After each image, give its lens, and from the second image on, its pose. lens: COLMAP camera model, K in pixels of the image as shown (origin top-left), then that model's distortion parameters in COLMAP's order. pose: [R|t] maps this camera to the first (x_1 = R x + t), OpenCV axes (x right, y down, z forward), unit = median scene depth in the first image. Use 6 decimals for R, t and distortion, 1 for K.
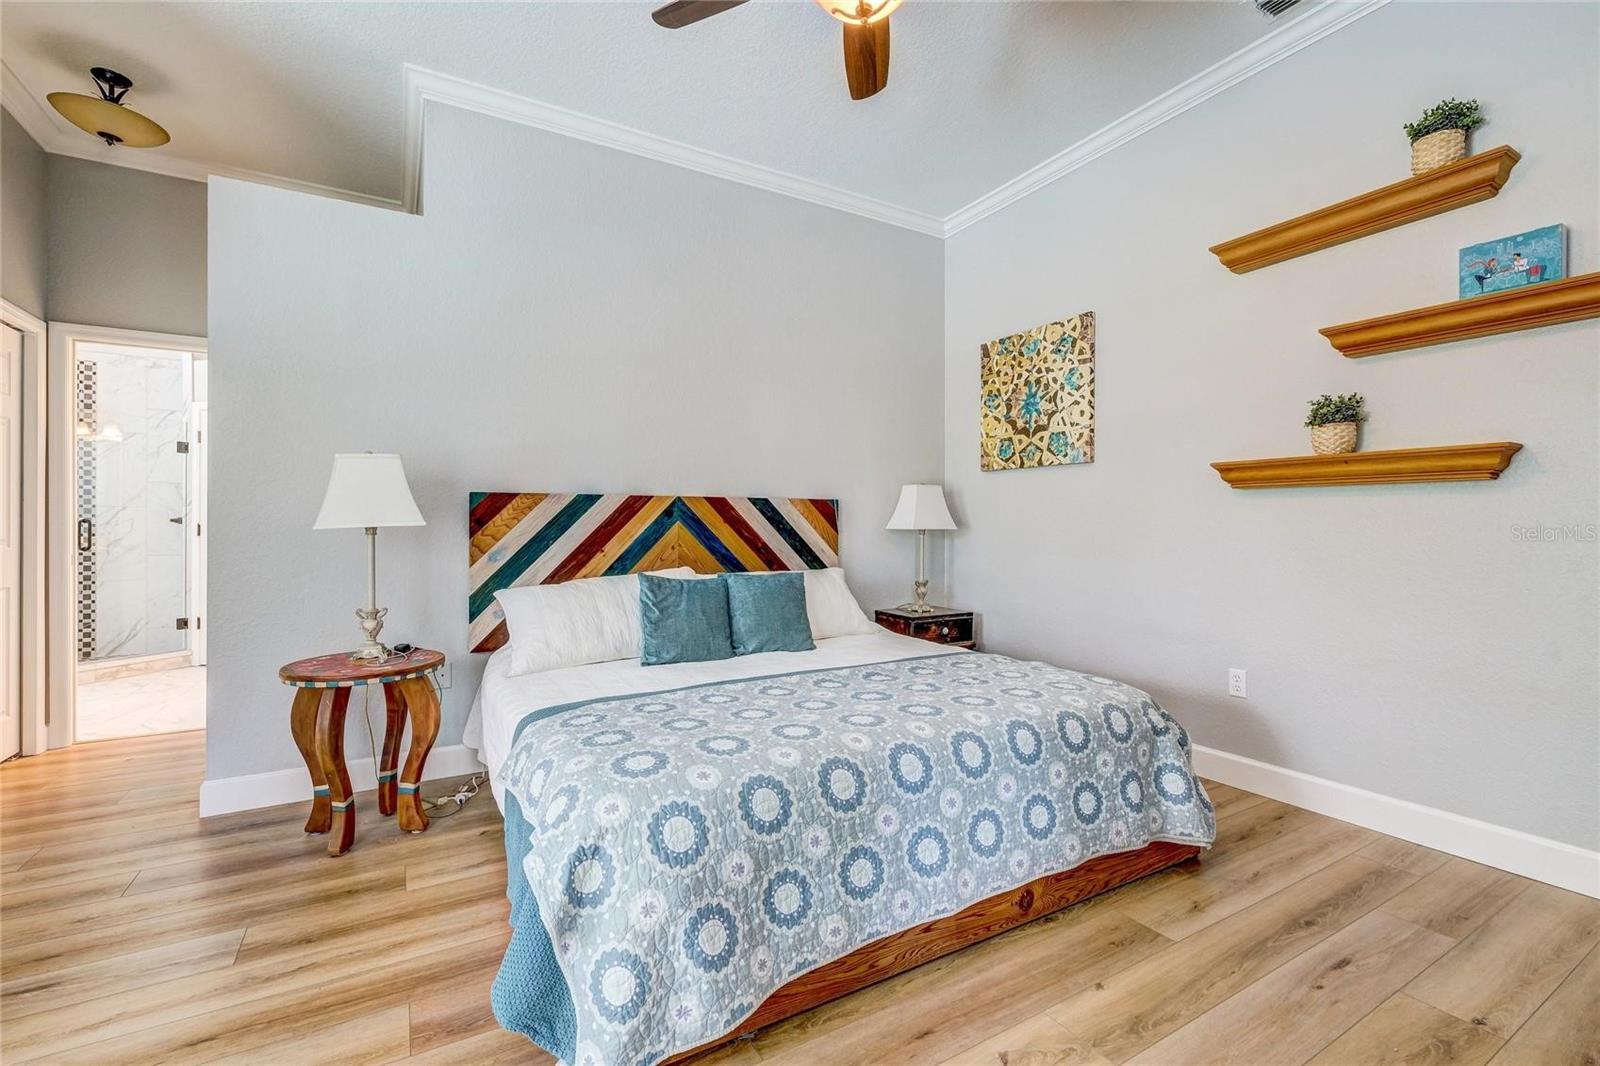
lens RADIAL K [[695.3, 0, 802.6], [0, 695.3, 521.6], [0, 0, 1]] dist [-0.001162, -0.000016]
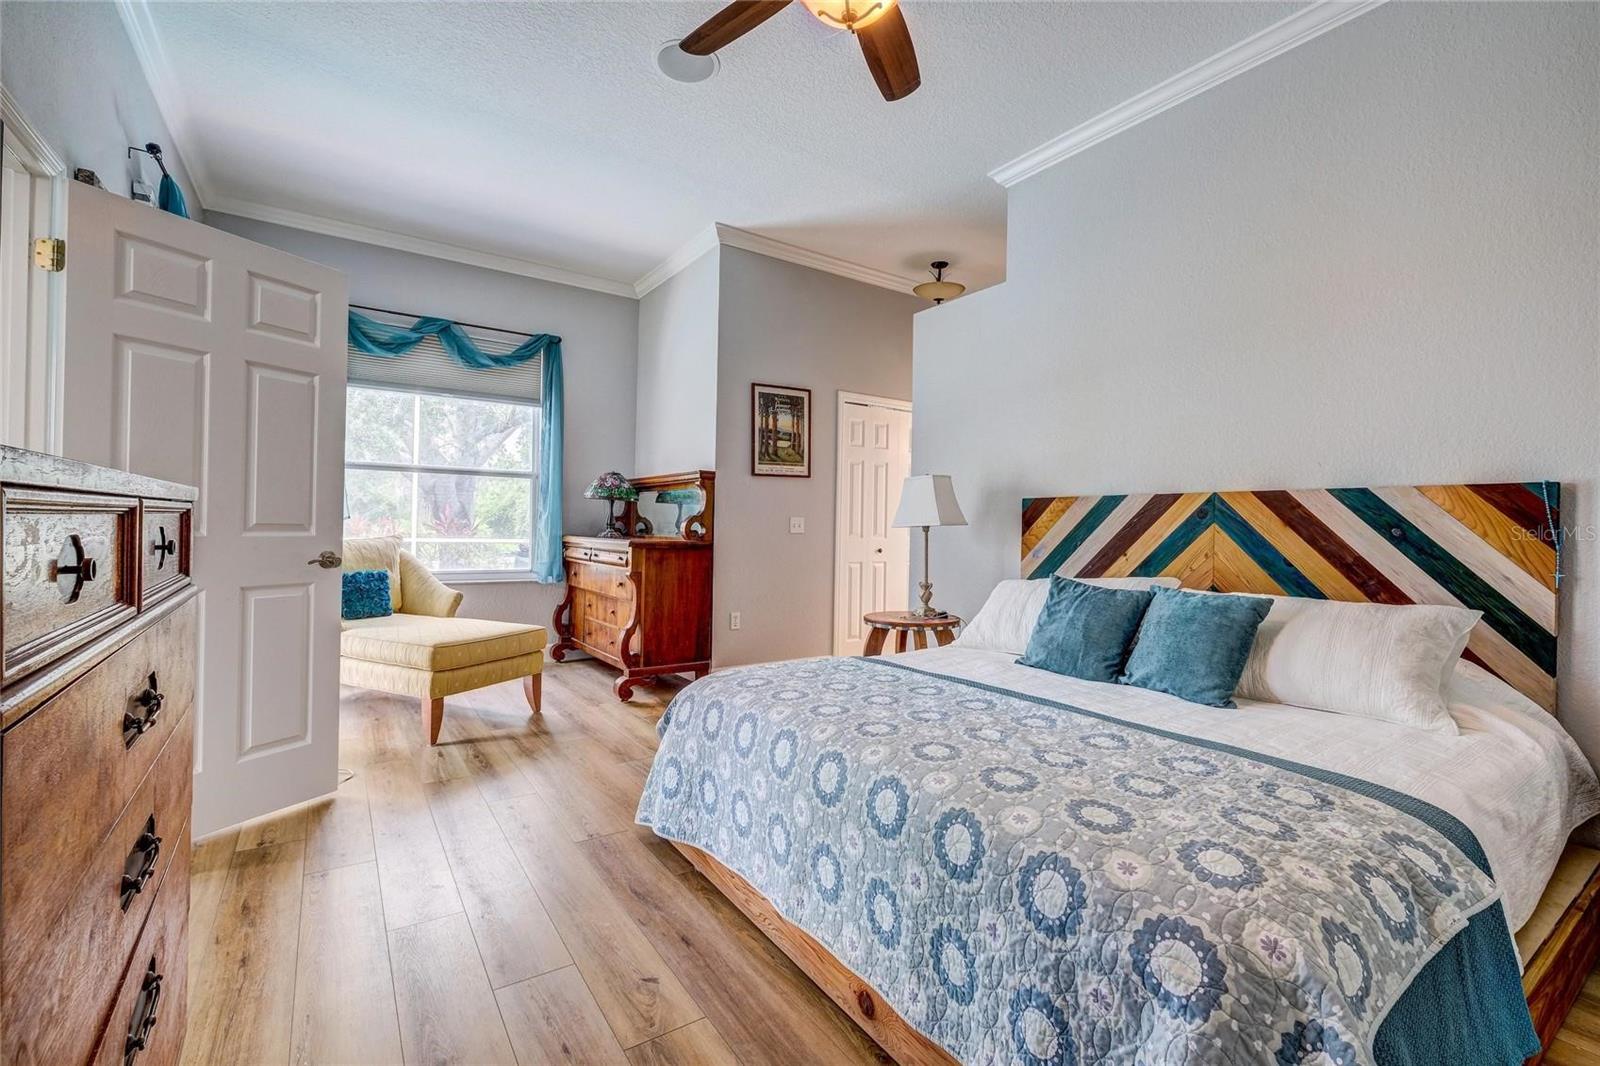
lens RADIAL K [[695.3, 0, 802.6], [0, 695.3, 521.6], [0, 0, 1]] dist [-0.001162, -0.000016]
pose [[0.060384, -0.005062, -0.998162, 0.615791], [-0.010644, 0.999927, -0.005715, 0.007208], [0.998118, 0.010969, 0.060326, 0.494549]]
